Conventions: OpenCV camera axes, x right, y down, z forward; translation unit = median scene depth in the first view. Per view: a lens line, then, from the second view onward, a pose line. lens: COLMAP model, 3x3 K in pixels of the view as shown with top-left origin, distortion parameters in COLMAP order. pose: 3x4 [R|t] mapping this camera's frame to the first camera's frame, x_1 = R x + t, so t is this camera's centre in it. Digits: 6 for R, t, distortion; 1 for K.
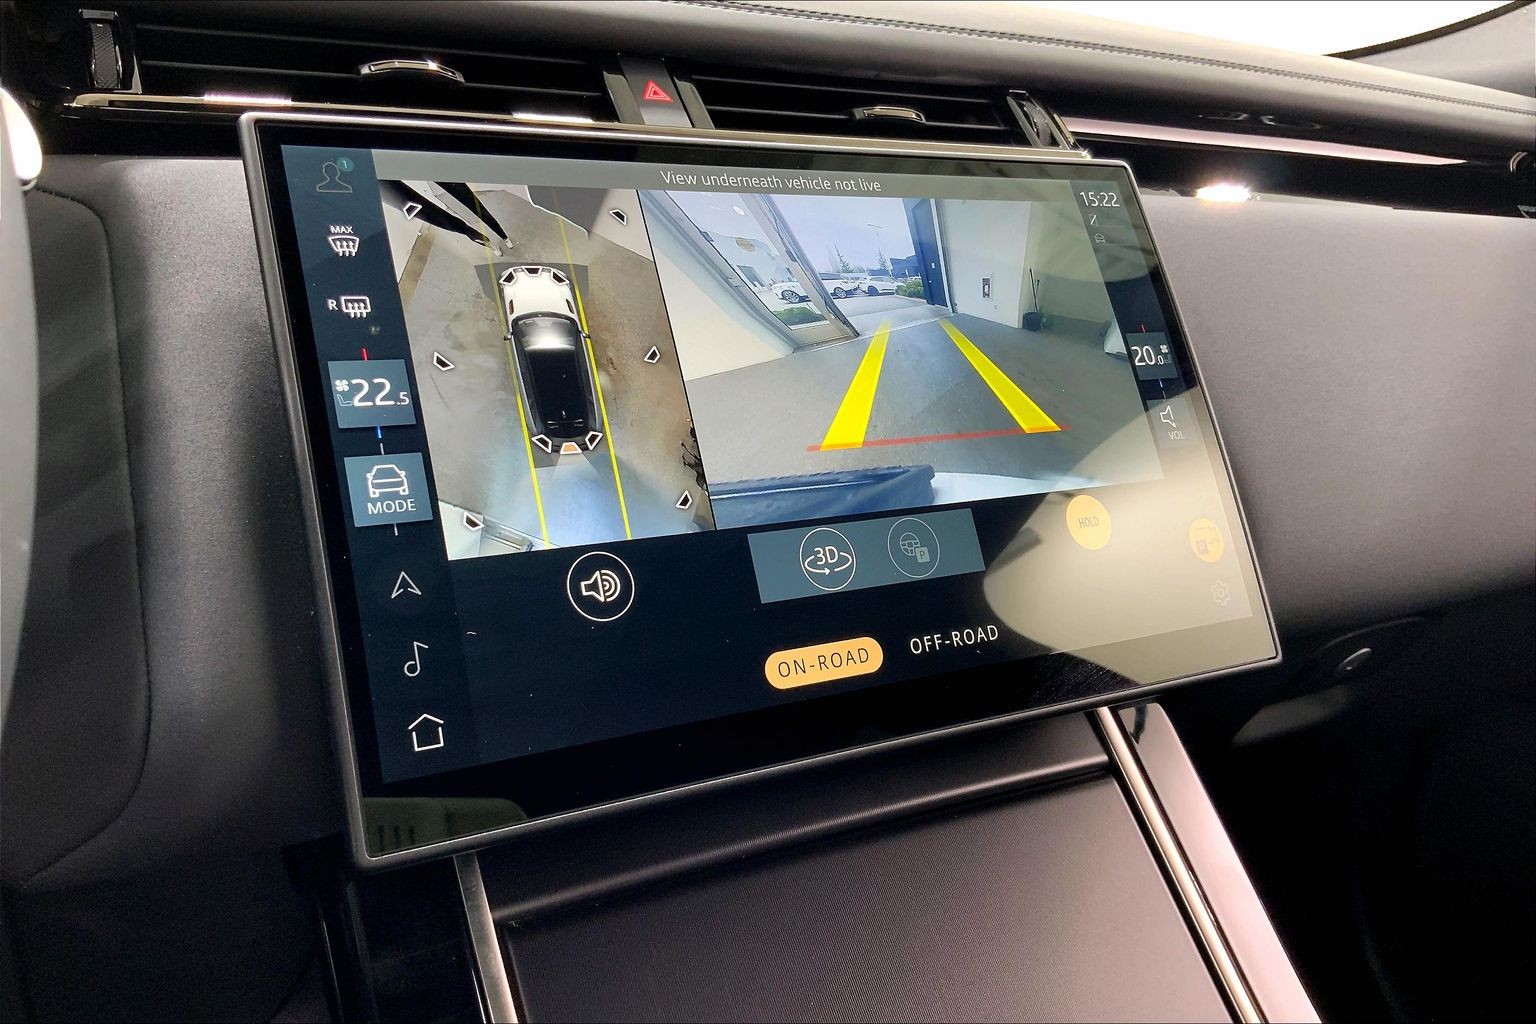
lens RADIAL K [[1272.5, 0, 768.0], [0, 1272.5, 512.0], [0, 0, 1]] dist [0.066189, -0.153292]
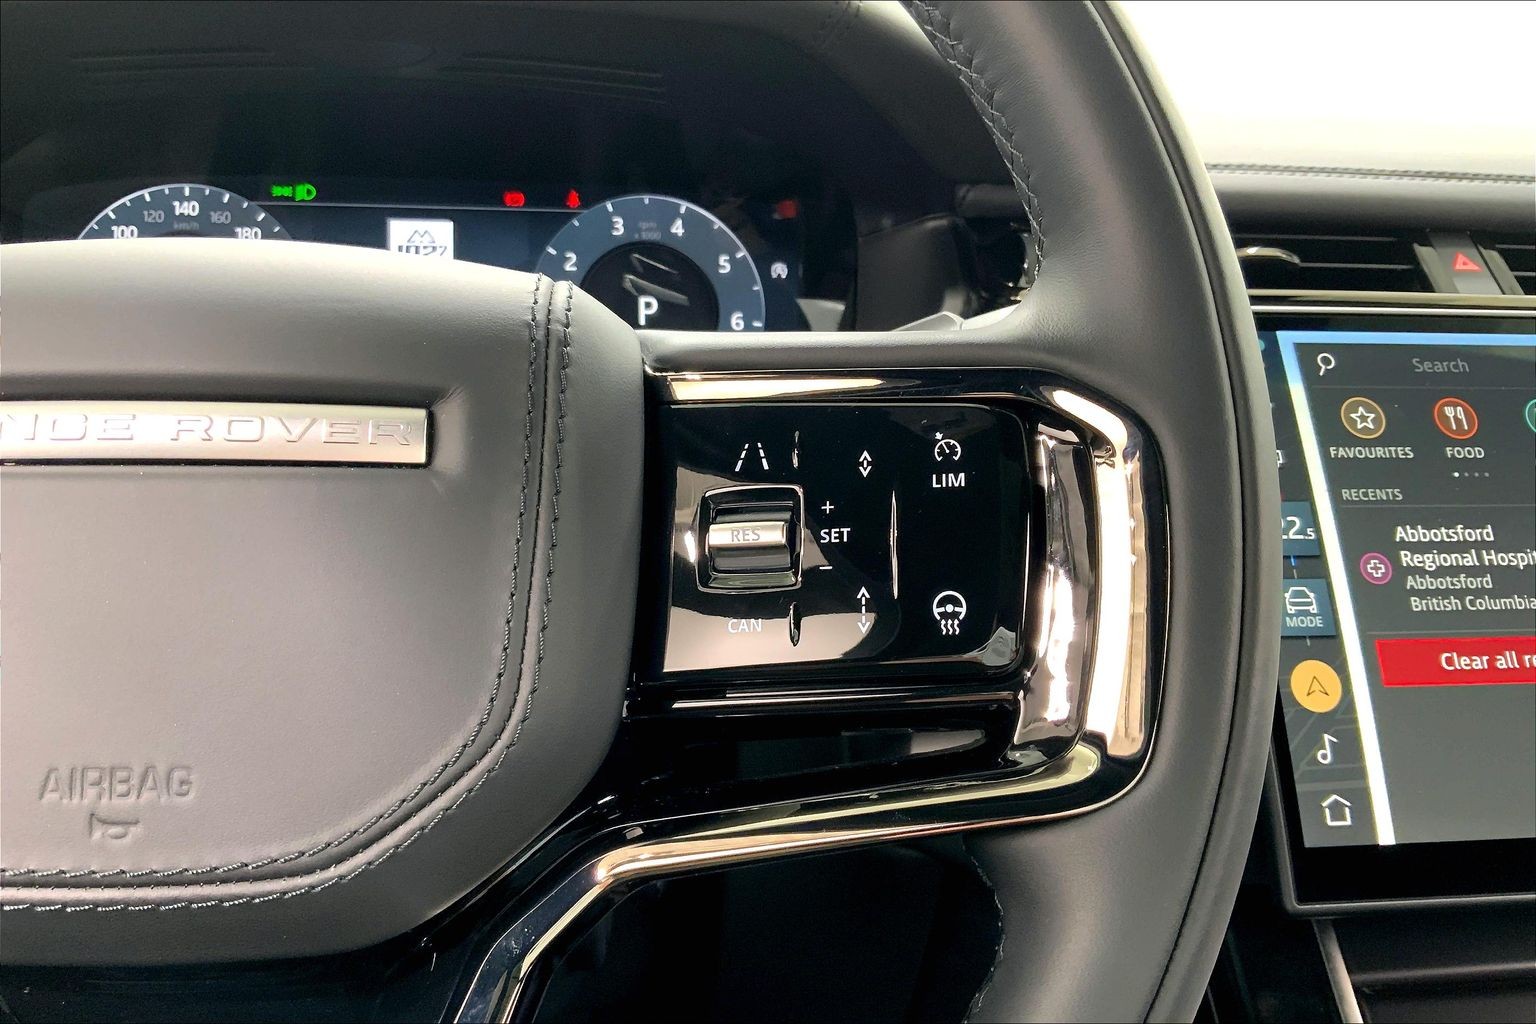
lens RADIAL K [[1272.5, 0, 768.0], [0, 1272.5, 512.0], [0, 0, 1]] dist [0.066189, -0.153292]
pose [[0.916577, 0.047685, -0.397005, -0.279830], [-0.081090, 0.994400, -0.067776, 0.016069], [0.391550, 0.094315, 0.915311, -0.335425]]
